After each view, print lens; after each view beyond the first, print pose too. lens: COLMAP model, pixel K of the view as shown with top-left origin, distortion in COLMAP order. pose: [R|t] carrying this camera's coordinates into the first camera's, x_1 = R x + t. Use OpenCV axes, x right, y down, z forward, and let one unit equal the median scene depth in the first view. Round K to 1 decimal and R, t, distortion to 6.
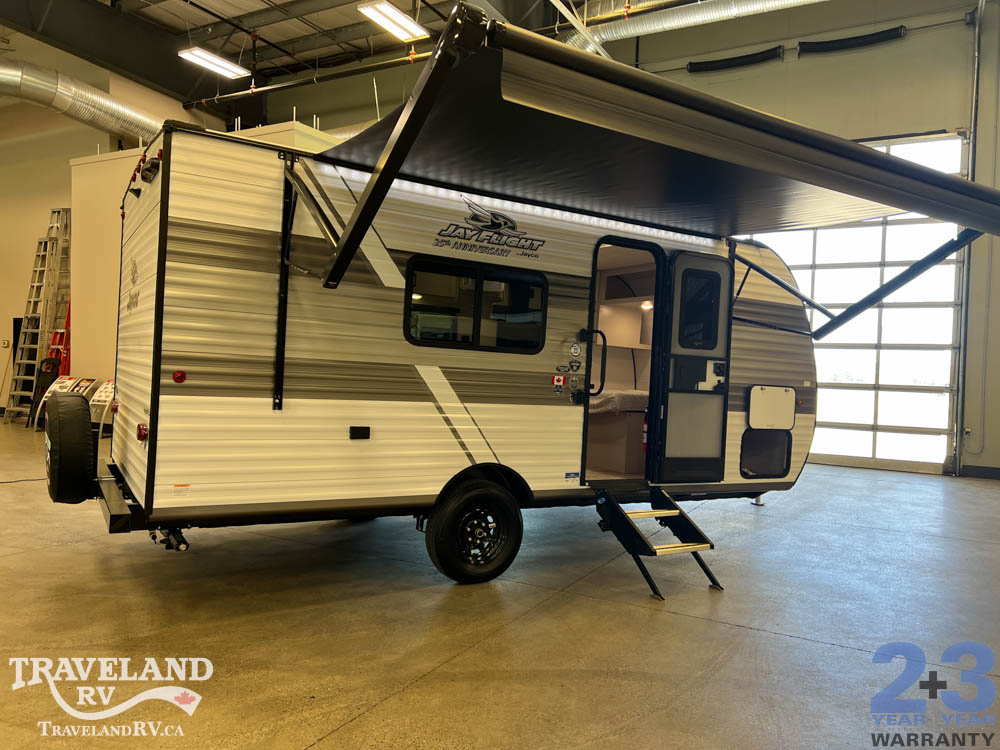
lens RADIAL K [[750.7, 0, 497.9], [0, 750.7, 374.7], [0, 0, 1]] dist [0.065322, -0.070128]
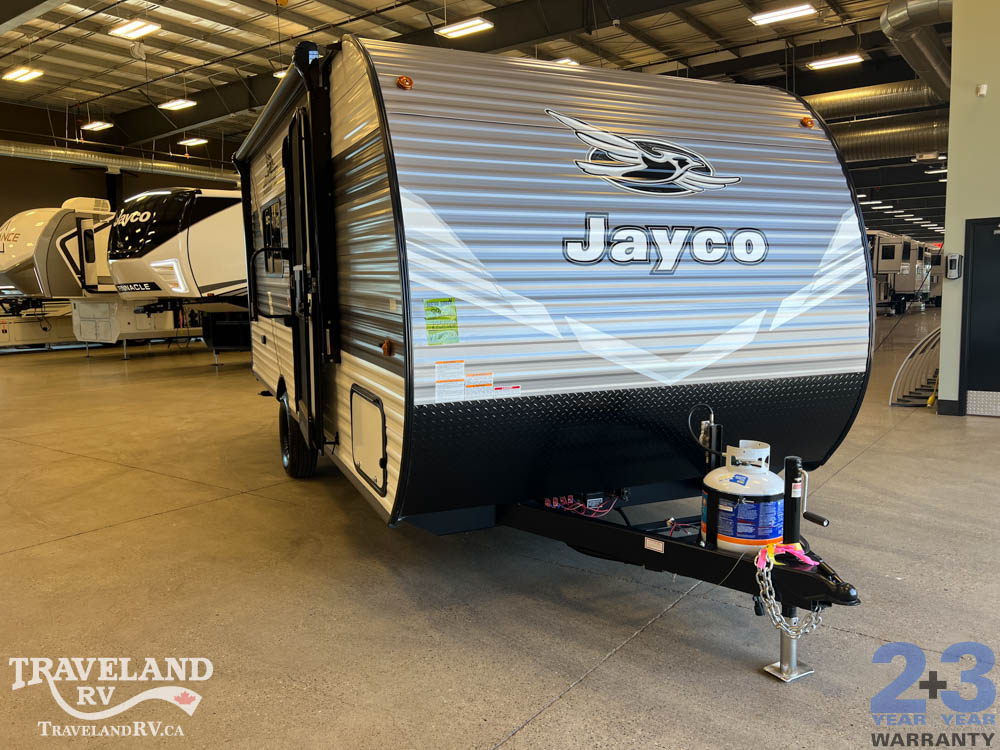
lens RADIAL K [[750.7, 0, 500.2], [0, 750.7, 375.3], [0, 0, 1]] dist [0.065322, -0.070128]
pose [[-0.126803, 0.076859, -0.988946, 1.113555], [-0.012656, 0.996787, 0.079091, 0.022809], [0.991847, 0.022545, -0.125423, 1.499721]]
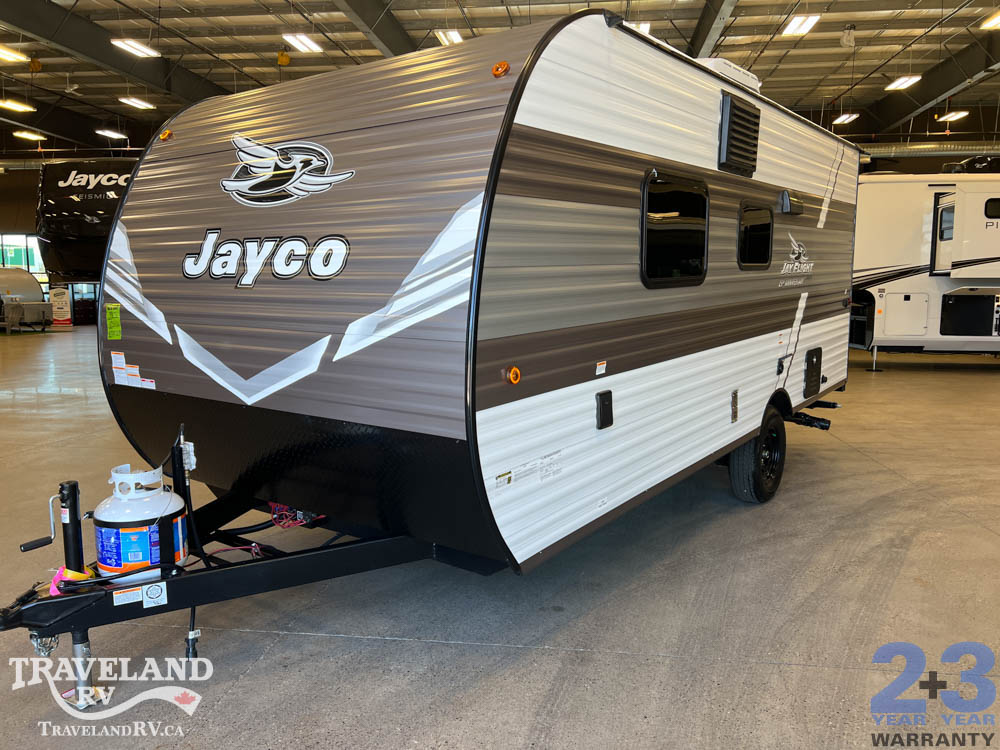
lens RADIAL K [[750.7, 0, 504.4], [0, 750.7, 378.3], [0, 0, 1]] dist [0.065322, -0.070128]
pose [[-0.920422, 0.010464, -0.390787, 0.493529], [-0.045698, 0.989908, 0.134138, -0.035046], [0.388247, 0.141322, -0.910655, 2.221772]]
